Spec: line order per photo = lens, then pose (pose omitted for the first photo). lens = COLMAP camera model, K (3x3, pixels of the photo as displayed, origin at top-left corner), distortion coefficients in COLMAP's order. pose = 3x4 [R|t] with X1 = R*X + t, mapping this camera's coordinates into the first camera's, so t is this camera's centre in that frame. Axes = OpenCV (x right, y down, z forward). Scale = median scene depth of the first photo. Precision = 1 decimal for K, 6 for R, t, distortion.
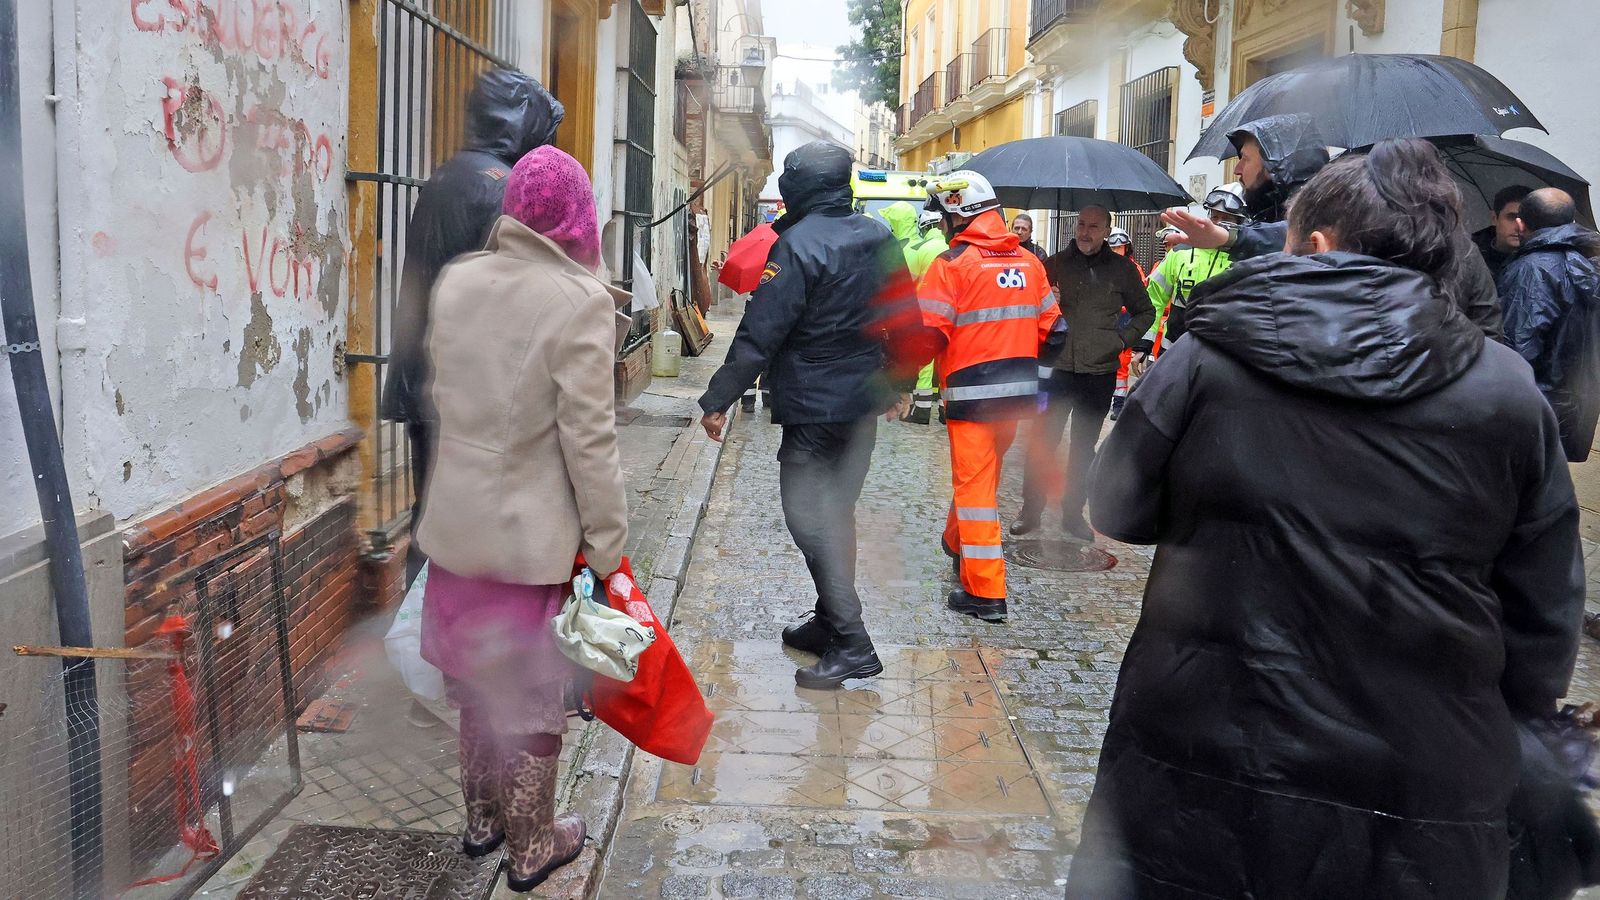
lens RADIAL K [[1170.9, 0, 743.3], [0, 1170.9, 345.5], [0, 0, 1]] dist [-0.064550, 0.083257]
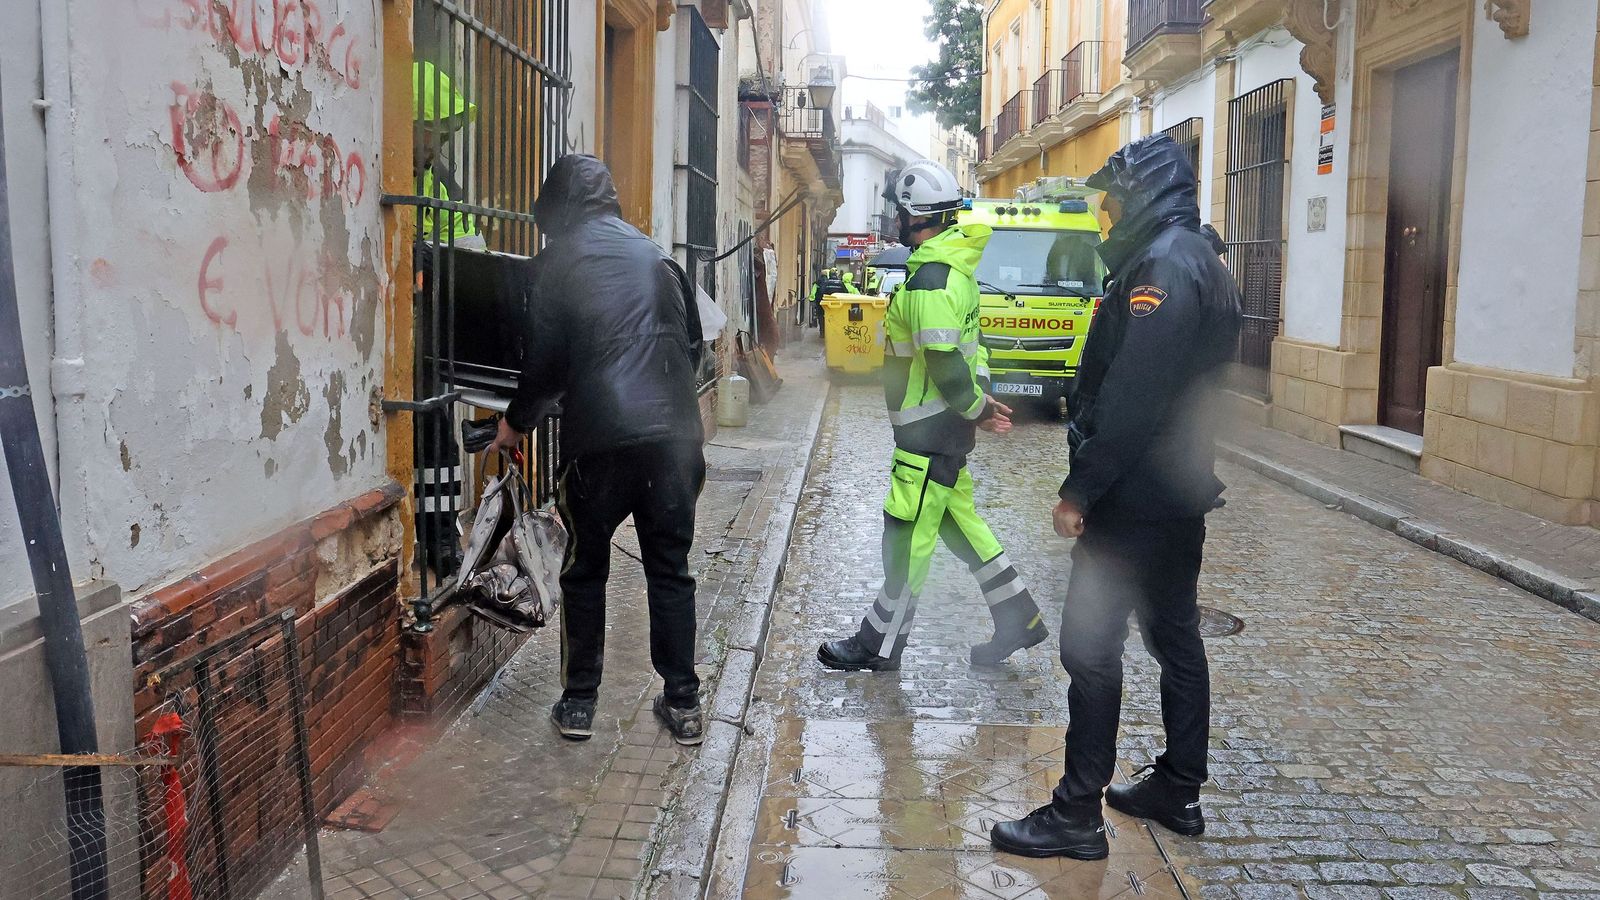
lens RADIAL K [[1273.1, 0, 806.4], [0, 1273.1, 401.9], [0, 0, 1]] dist [-0.064789, 0.089081]
pose [[0.999936, -0.010571, -0.004014, -0.013173], [0.010598, 0.999921, 0.006794, 0.004196], [0.003942, -0.006836, 0.999969, 0.032156]]
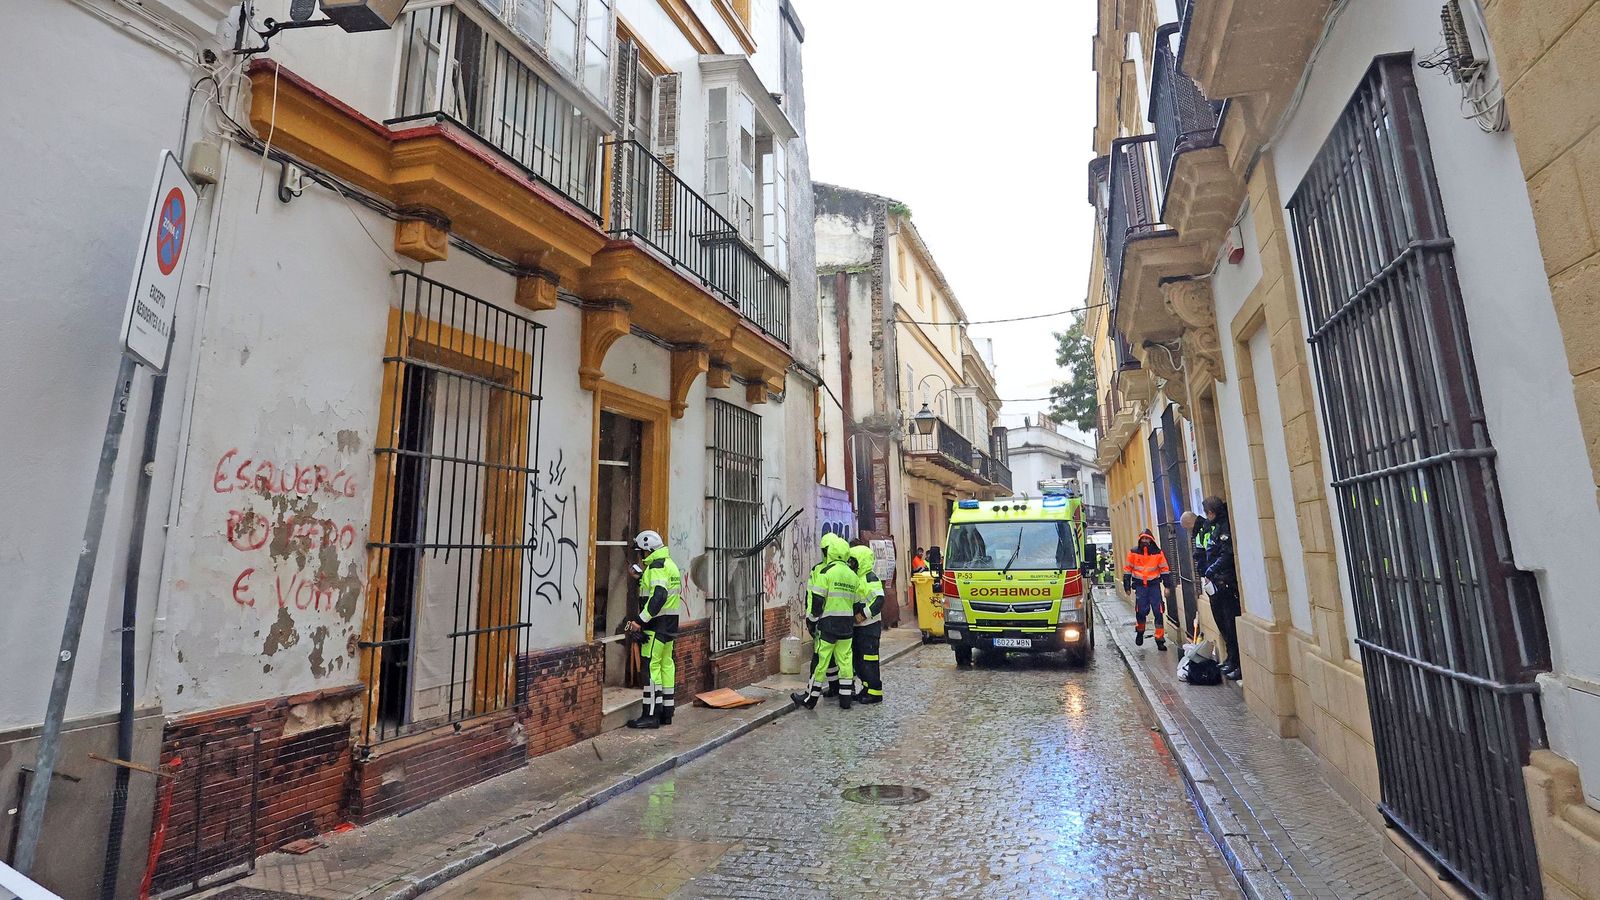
lens RADIAL K [[997.8, 0, 773.8], [0, 997.8, 270.3], [0, 0, 1]] dist [-0.089756, 0.050240]
pose [[0.966367, -0.111491, -0.231741, 0.622079], [0.018915, 0.929510, -0.368313, 0.034993], [0.256470, 0.351542, 0.900356, -0.380496]]
